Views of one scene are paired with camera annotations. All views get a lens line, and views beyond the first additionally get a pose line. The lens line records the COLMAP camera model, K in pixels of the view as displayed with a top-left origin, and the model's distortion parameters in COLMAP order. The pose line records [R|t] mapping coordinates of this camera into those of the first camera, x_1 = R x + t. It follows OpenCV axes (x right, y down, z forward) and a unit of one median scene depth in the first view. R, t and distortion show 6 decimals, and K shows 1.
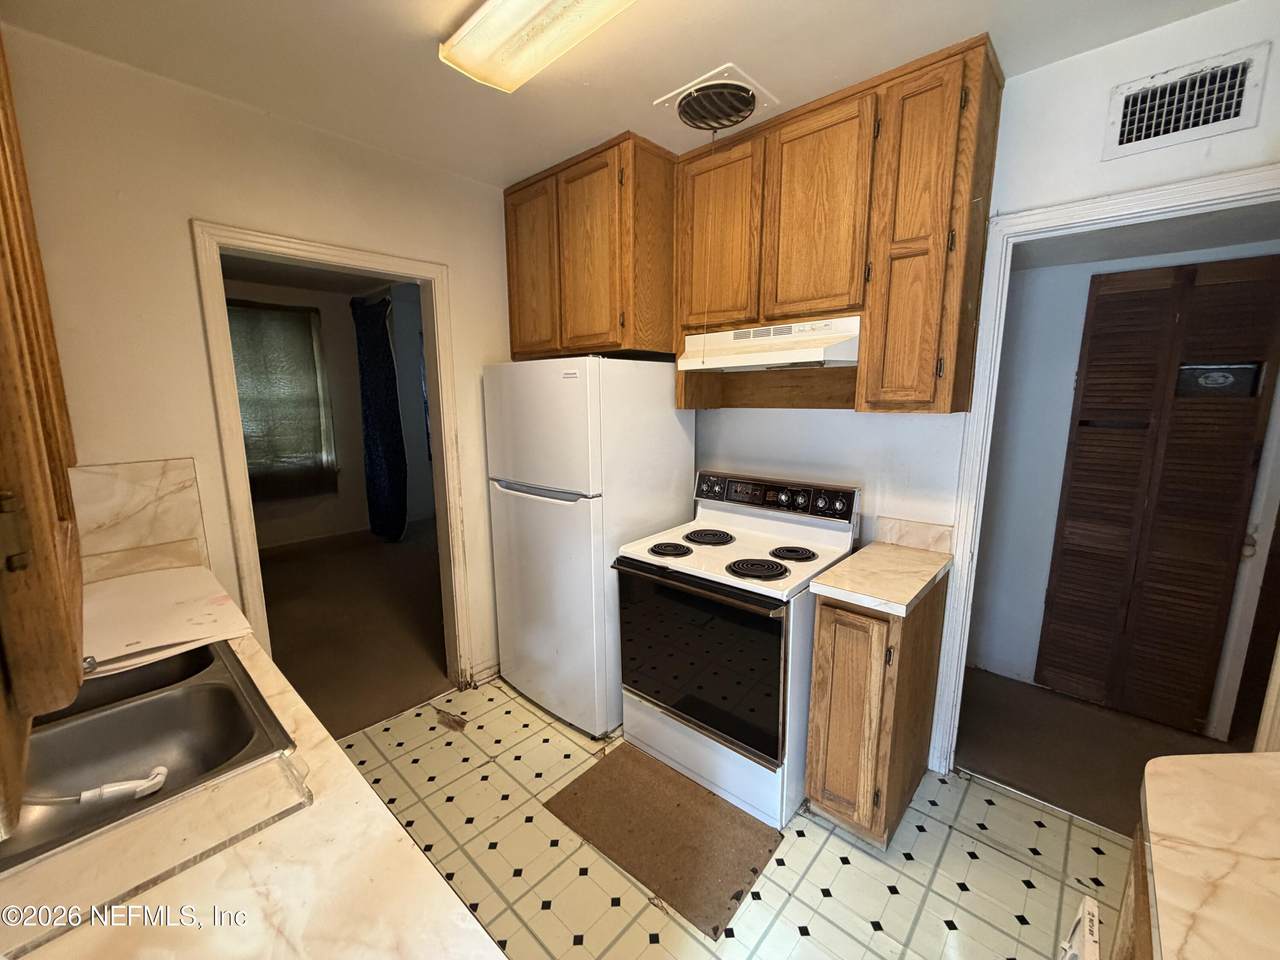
lens RADIAL K [[512.2, 0, 641.8], [0, 512.2, 478.5], [0, 0, 1]] dist [0.000162, -0.000087]
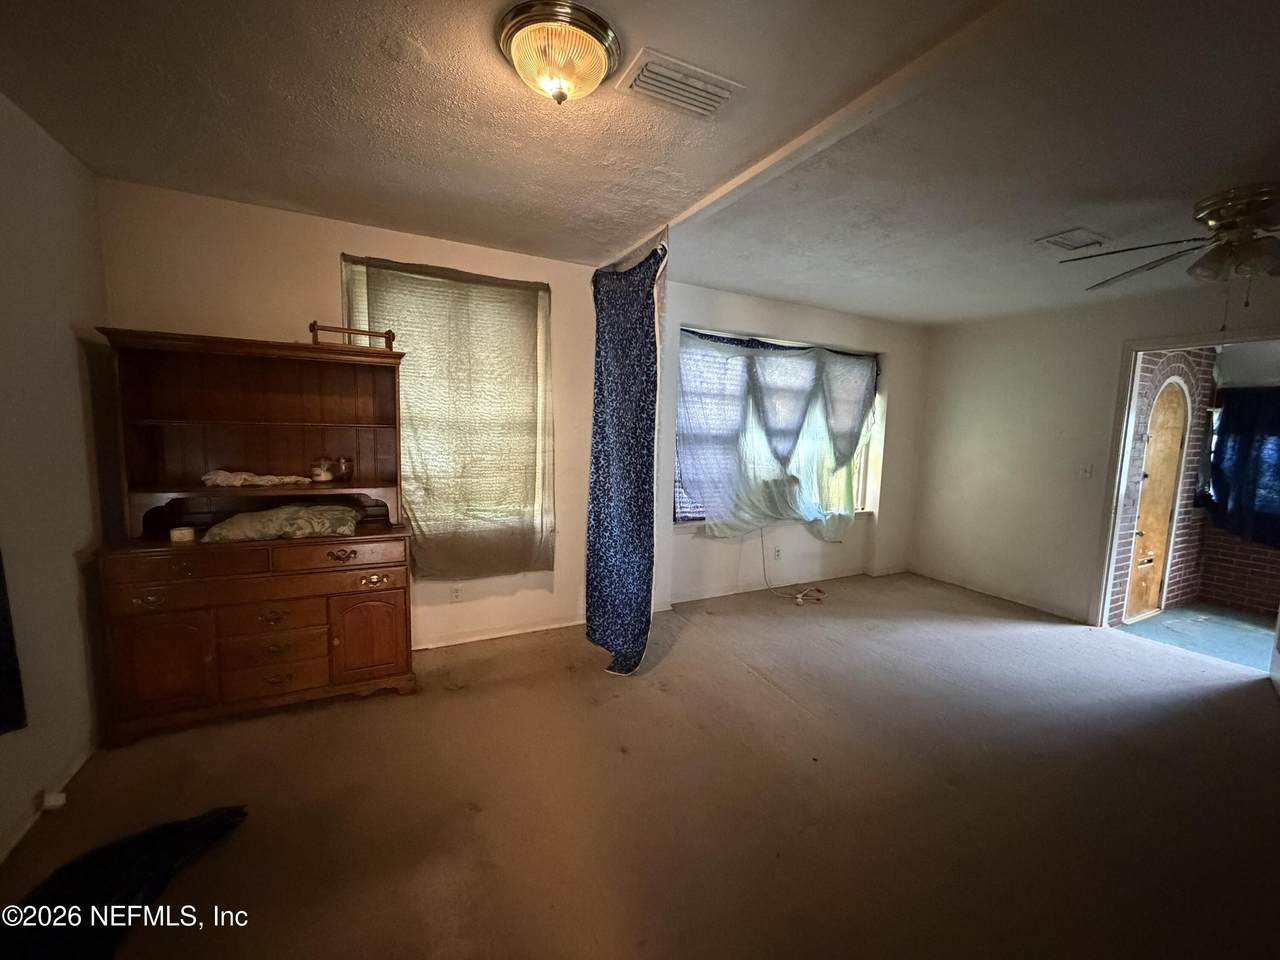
lens RADIAL K [[512.2, 0, 640.6], [0, 512.2, 480.3], [0, 0, 1]] dist [0.000162, -0.000087]
pose [[0.935503, 0.064349, -0.347408, -0.285835], [-0.087321, 0.994881, -0.050860, -0.064087], [0.342357, 0.077915, 0.936334, 0.457219]]
